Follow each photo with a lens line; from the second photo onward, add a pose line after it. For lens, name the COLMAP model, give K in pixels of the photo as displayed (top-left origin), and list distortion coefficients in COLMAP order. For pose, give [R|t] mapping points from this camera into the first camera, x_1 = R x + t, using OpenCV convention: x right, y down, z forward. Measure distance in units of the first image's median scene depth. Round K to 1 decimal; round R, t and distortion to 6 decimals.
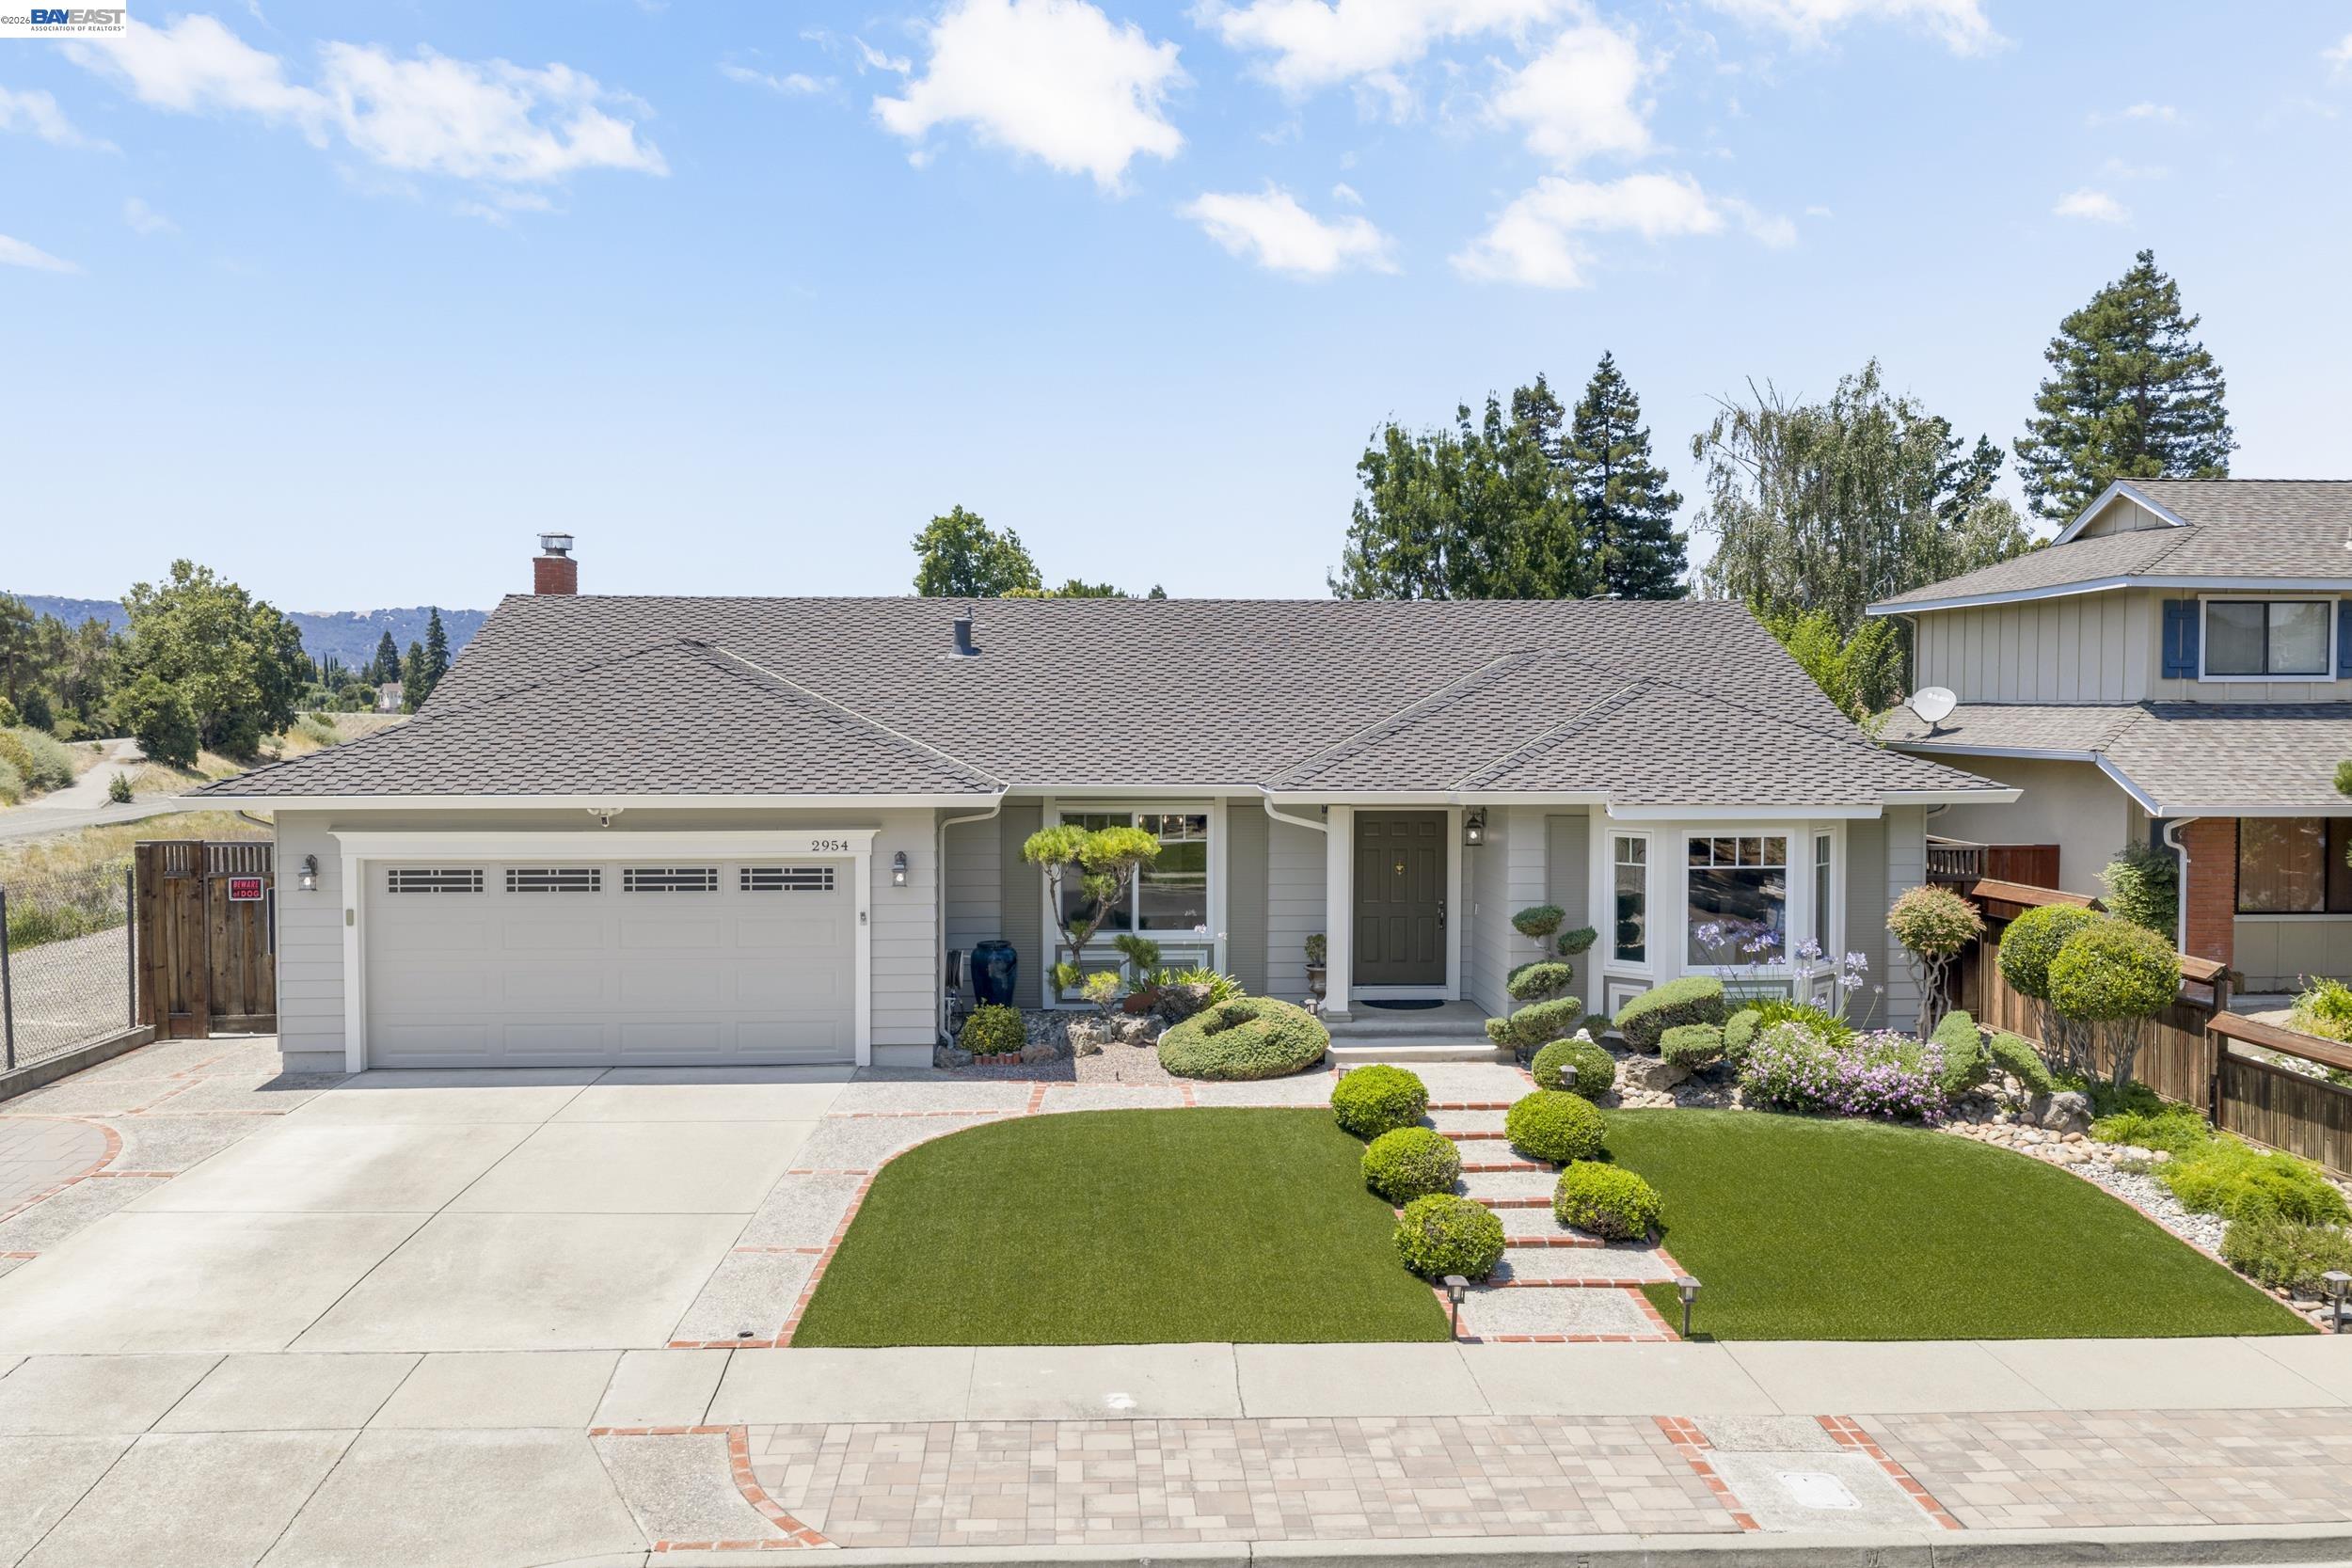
lens RADIAL K [[1938.0, 0, 1180.1], [0, 1938.0, 788.1], [0, 0, 1]] dist [0.019319, -0.030523]
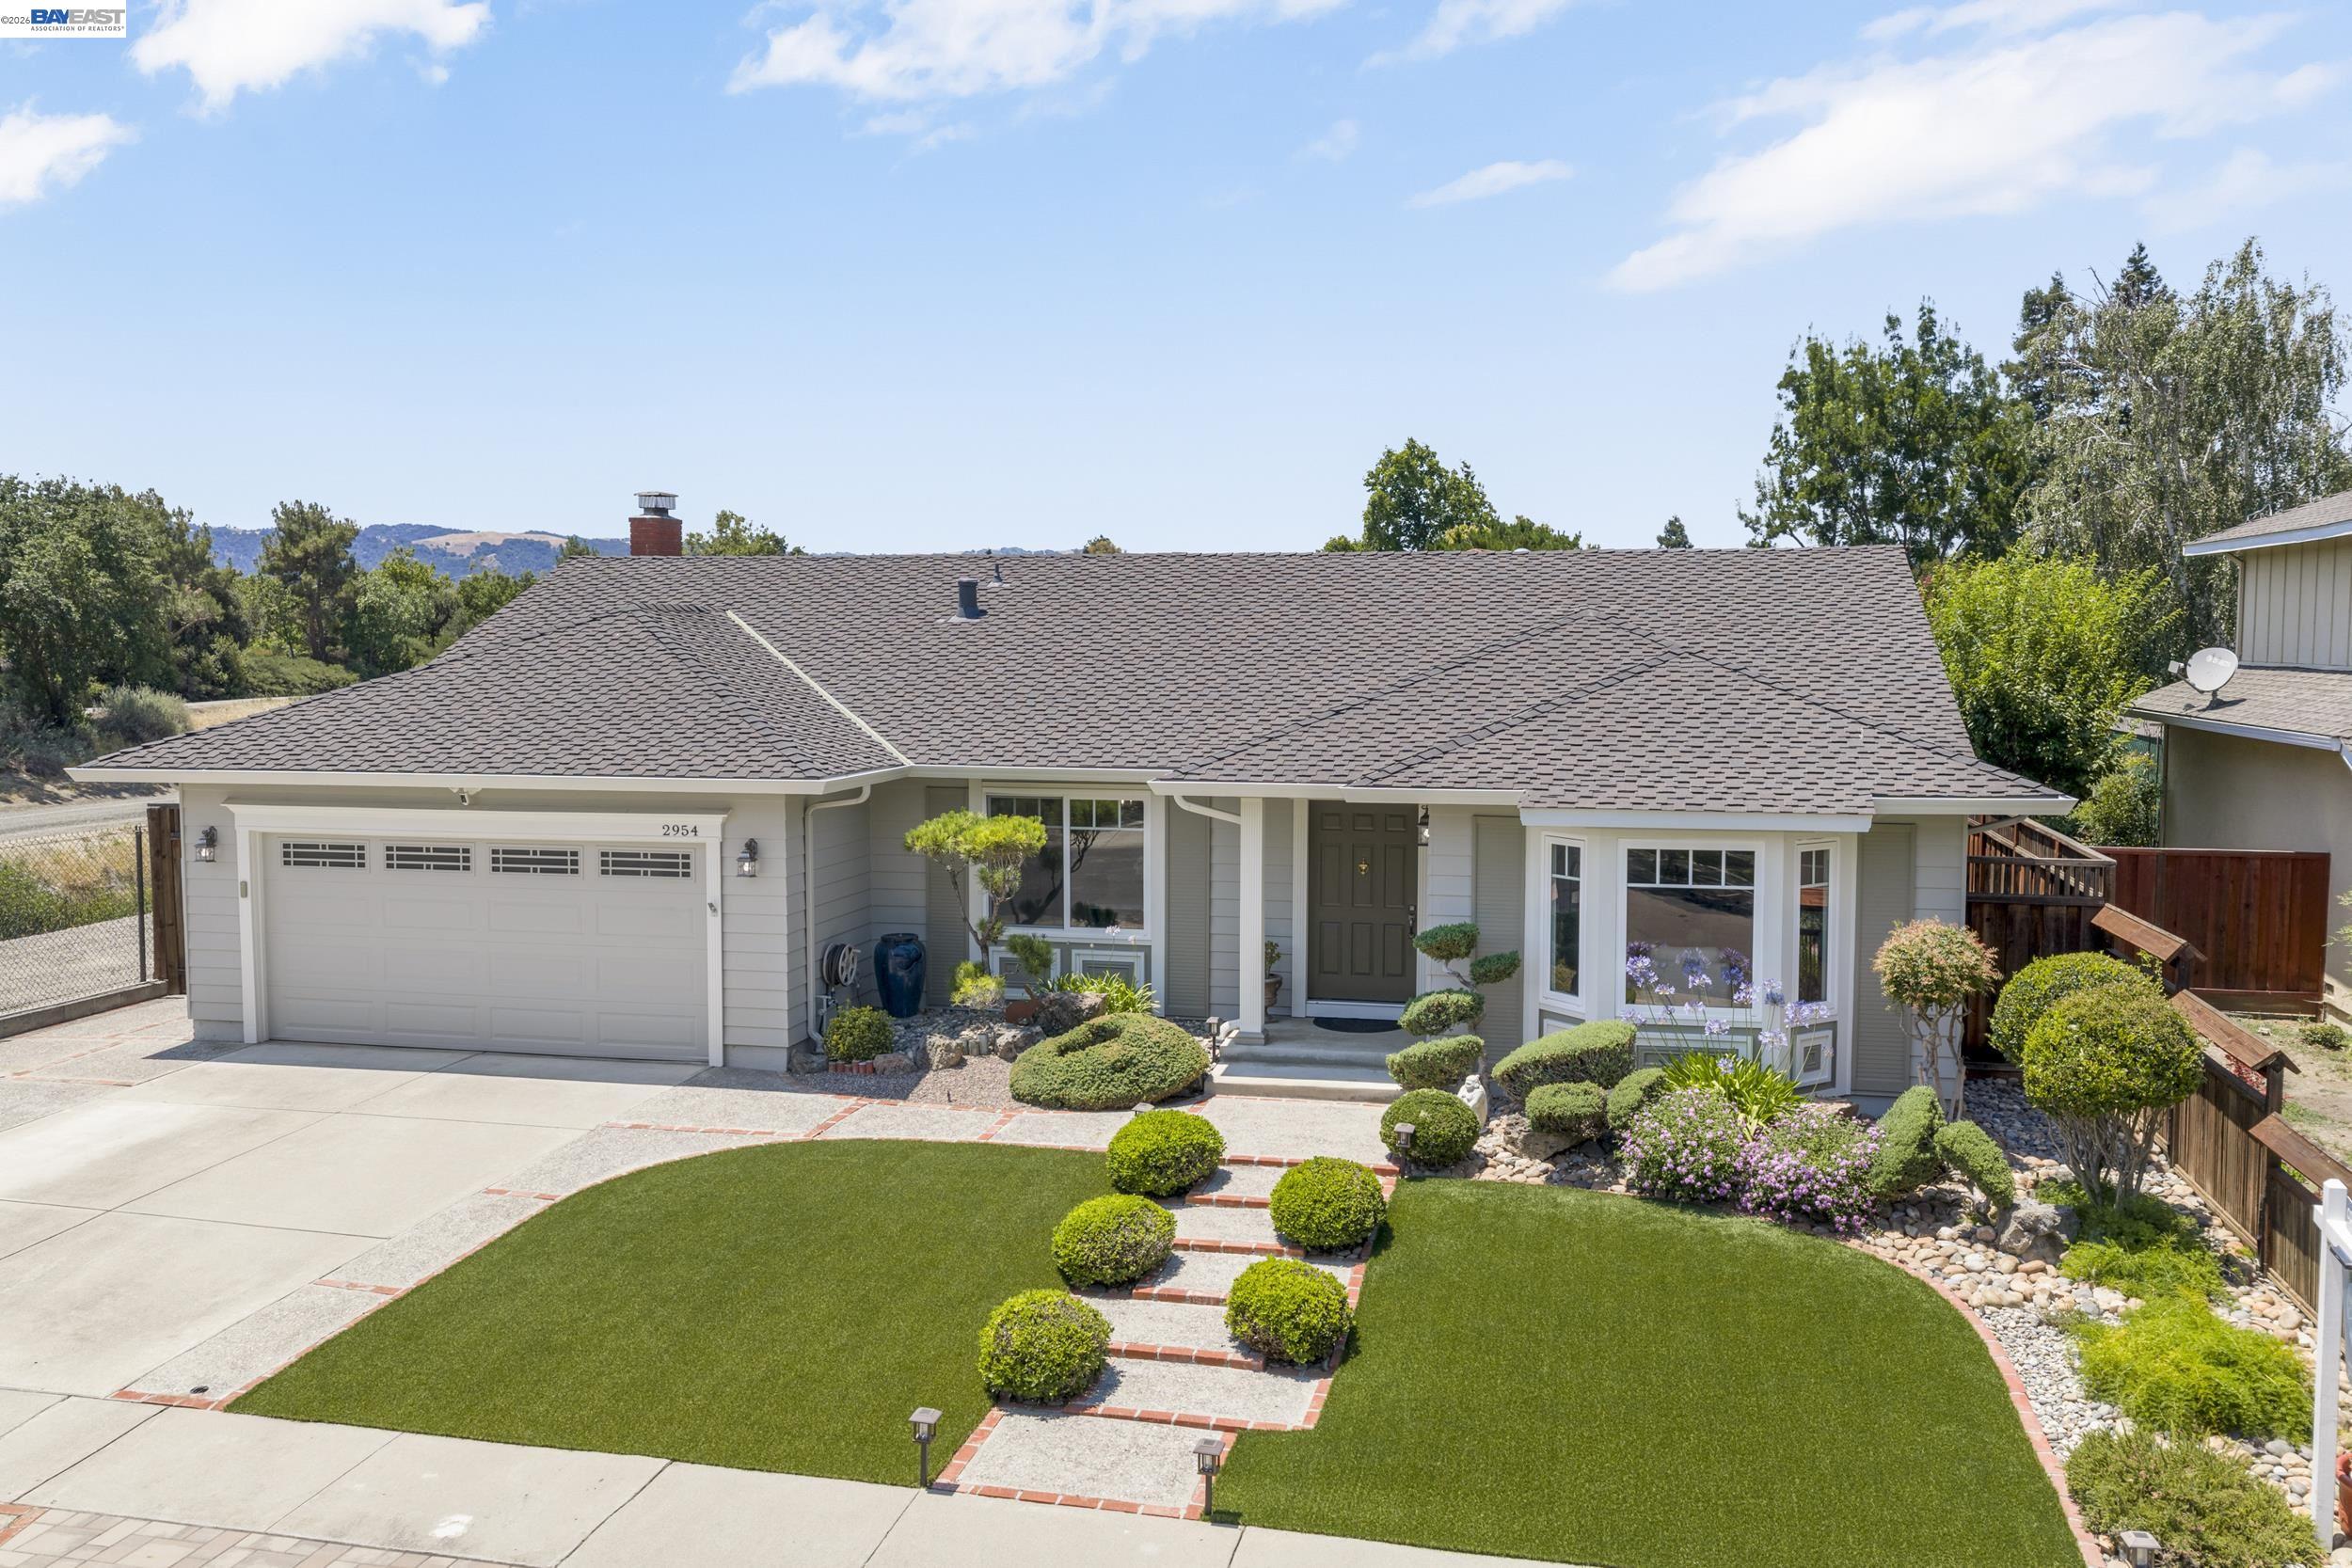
lens RADIAL K [[1938.0, 0, 1180.1], [0, 1938.0, 788.1], [0, 0, 1]] dist [0.019319, -0.030523]
pose [[0.961890, 0.021215, -0.272614, 0.306076], [-0.012036, 0.999304, 0.035301, -0.026734], [0.273173, -0.030675, 0.961476, 0.165526]]
